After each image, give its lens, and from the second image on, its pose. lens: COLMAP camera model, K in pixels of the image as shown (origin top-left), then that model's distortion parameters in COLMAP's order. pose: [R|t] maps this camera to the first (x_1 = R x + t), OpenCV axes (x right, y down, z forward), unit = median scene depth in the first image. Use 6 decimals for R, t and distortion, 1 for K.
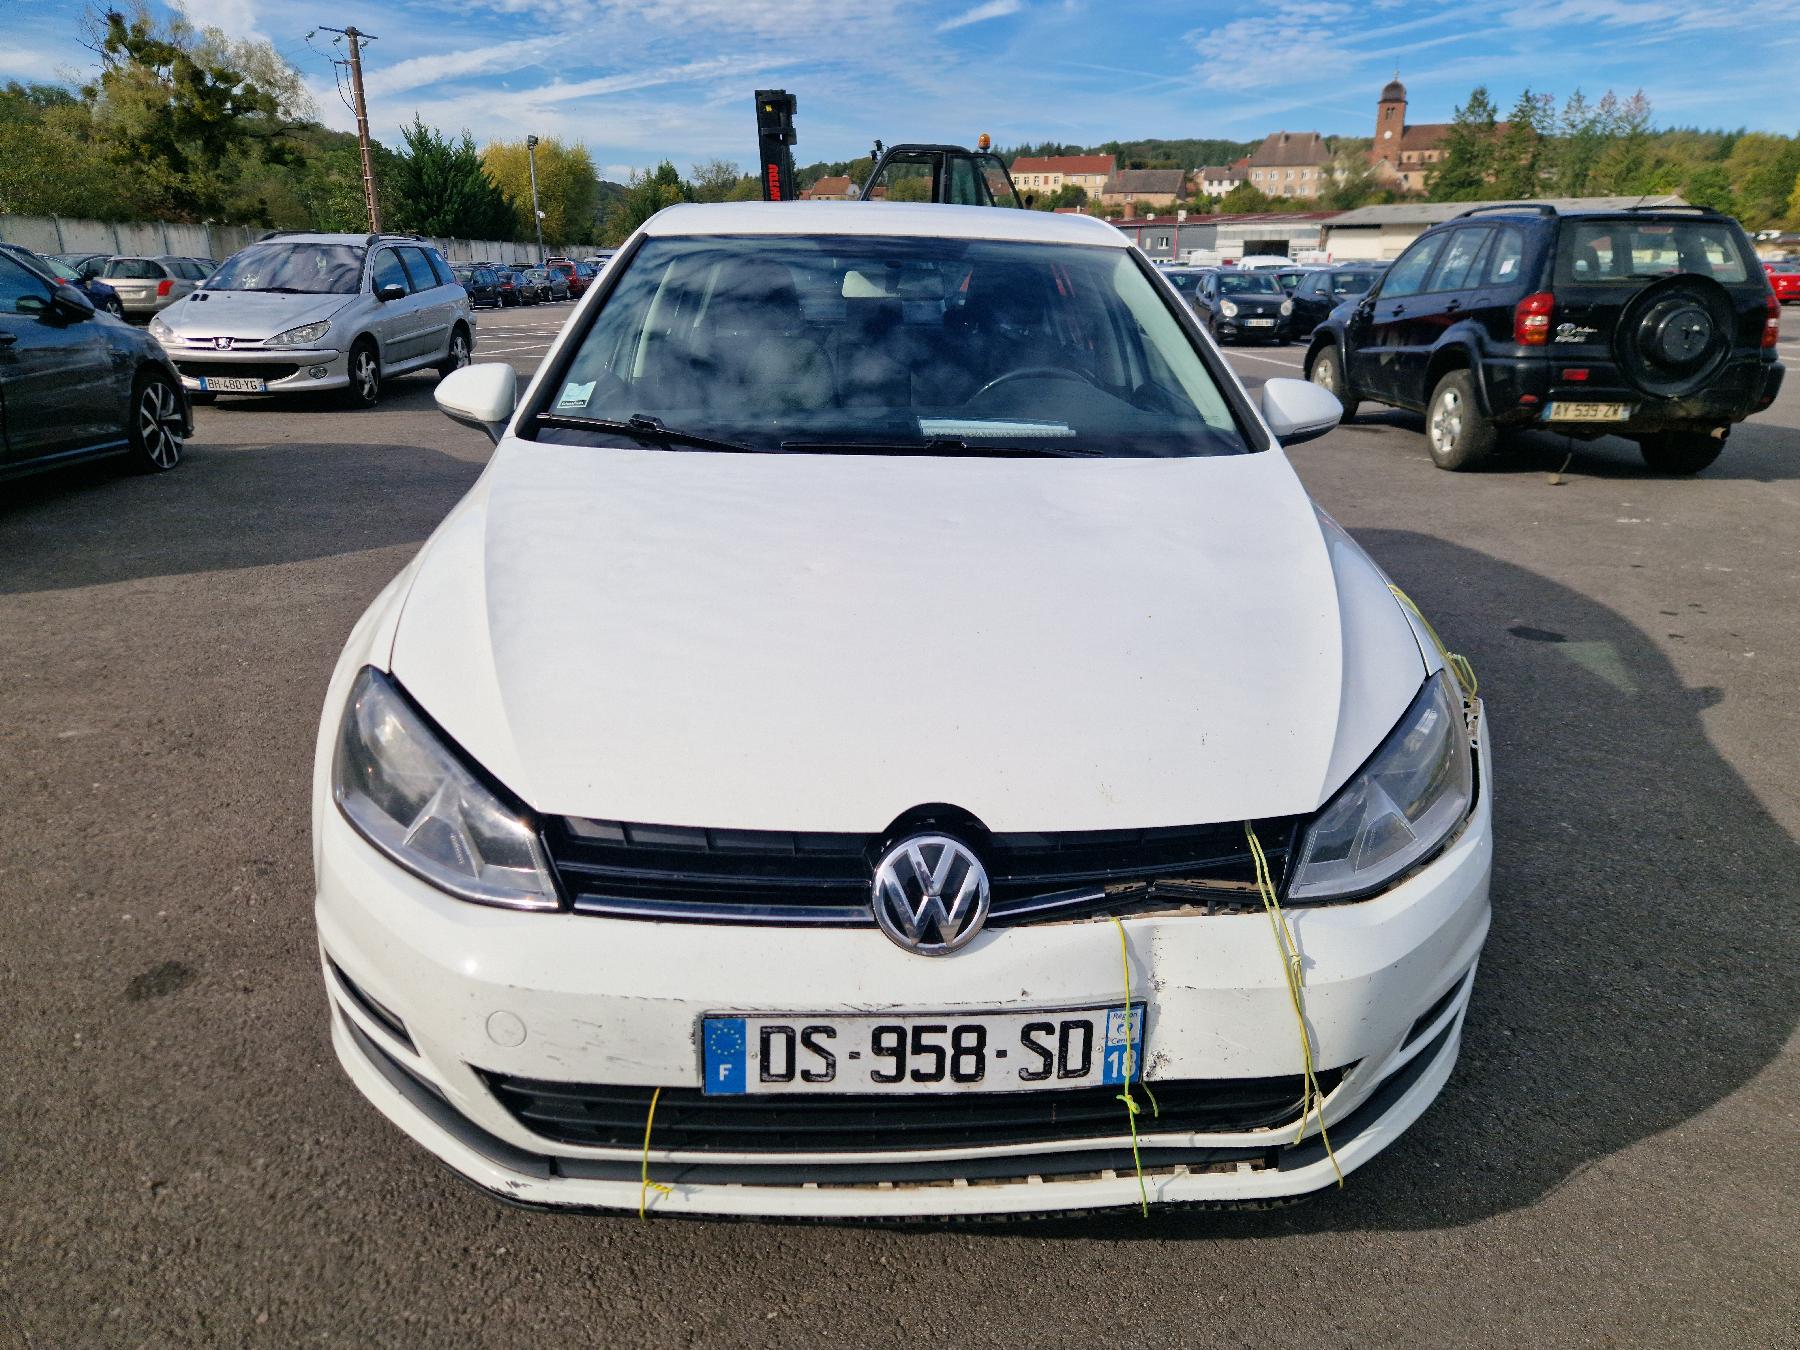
lens RADIAL K [[1205.0, 0, 902.1], [0, 1205.0, 678.7], [0, 0, 1]] dist [0.051273, -0.040793]
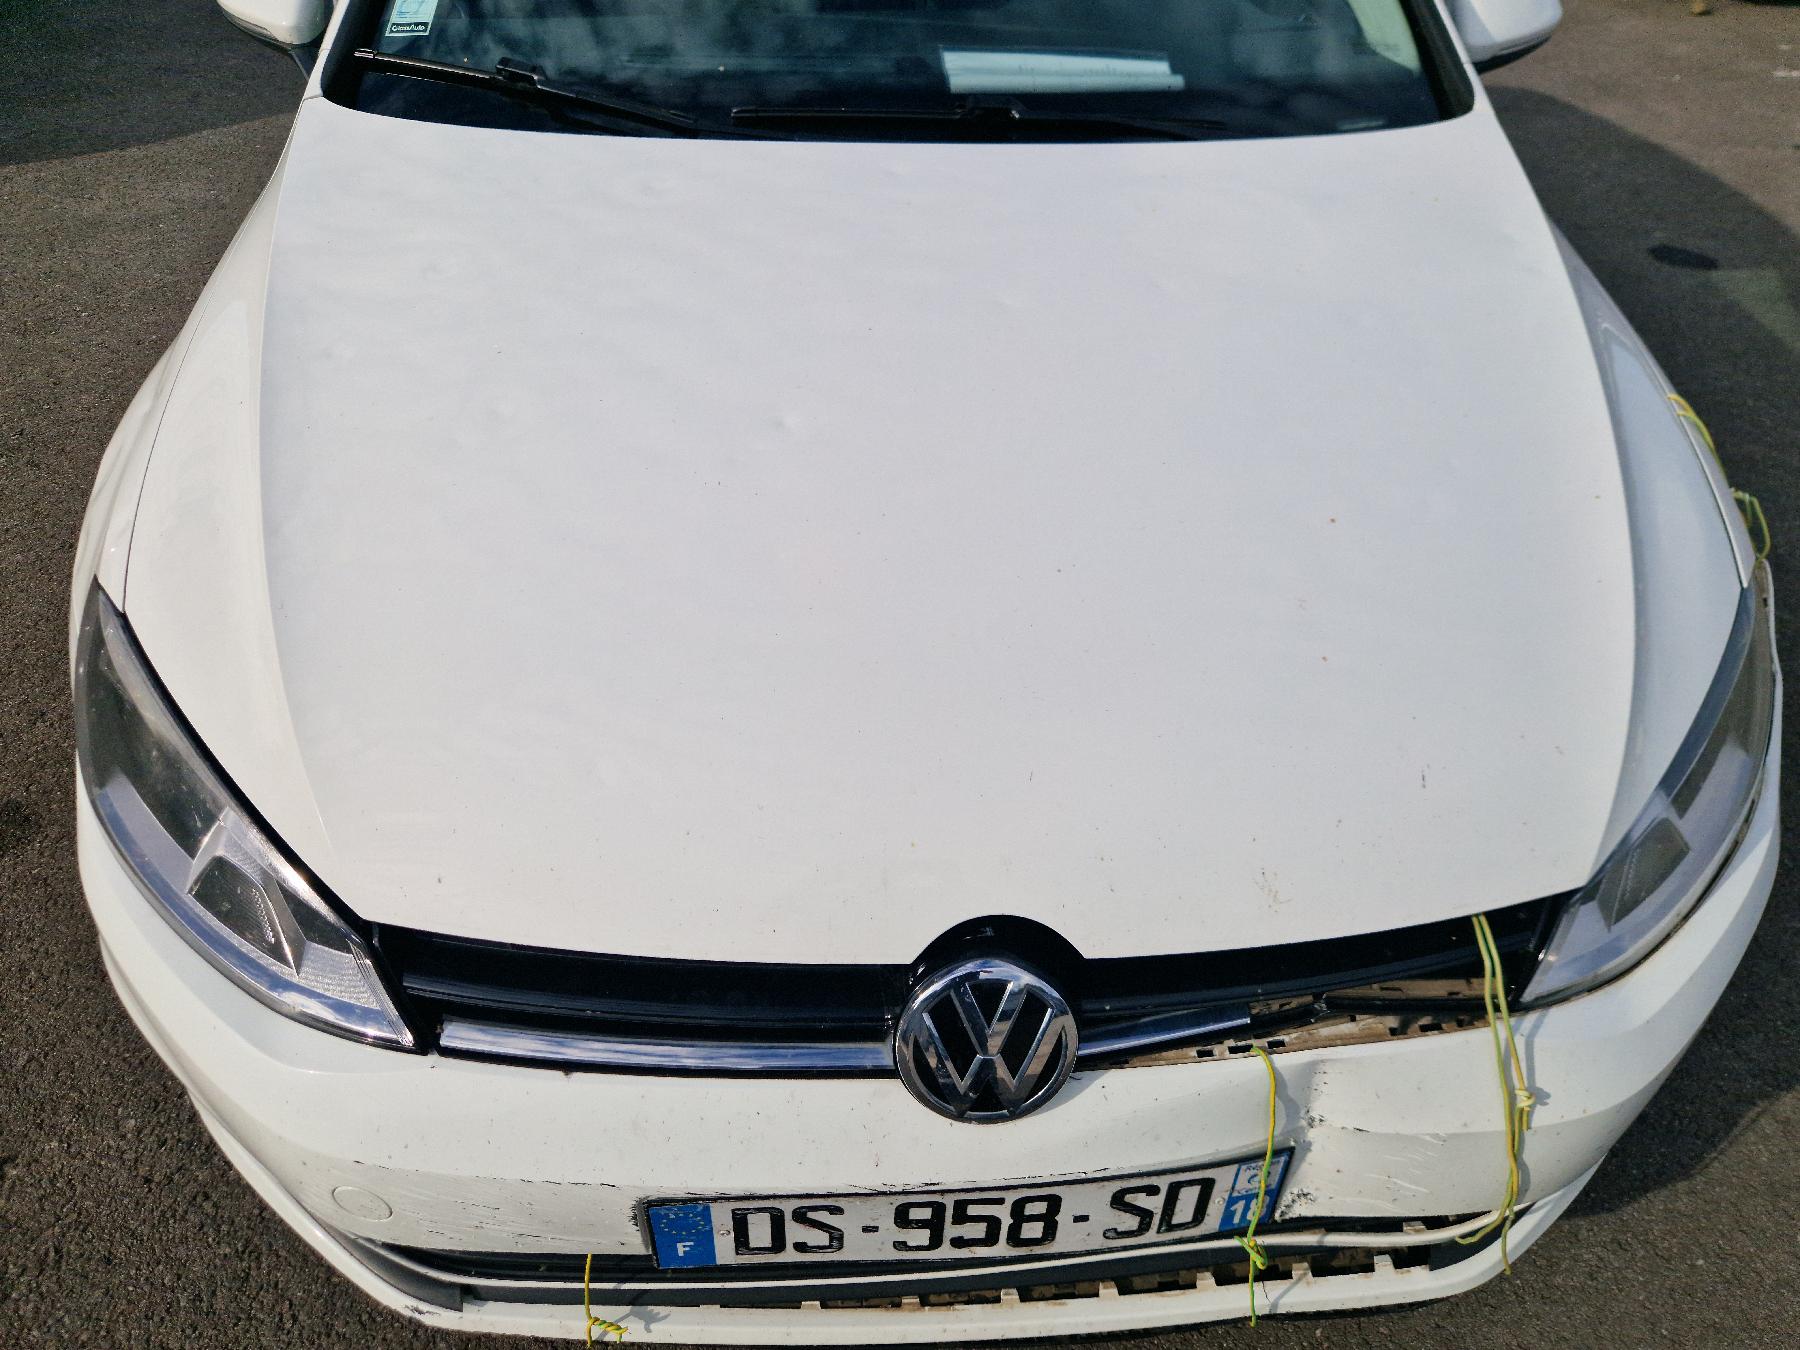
lens RADIAL K [[1246.6, 0, 896.8], [0, 1246.6, 662.6], [0, 0, 1]] dist [0.005777, -0.002270]
pose [[0.999970, -0.006273, 0.004492, -0.020366], [0.004352, 0.939312, 0.343036, -0.192409], [-0.006372, -0.343007, 0.939311, 0.355835]]
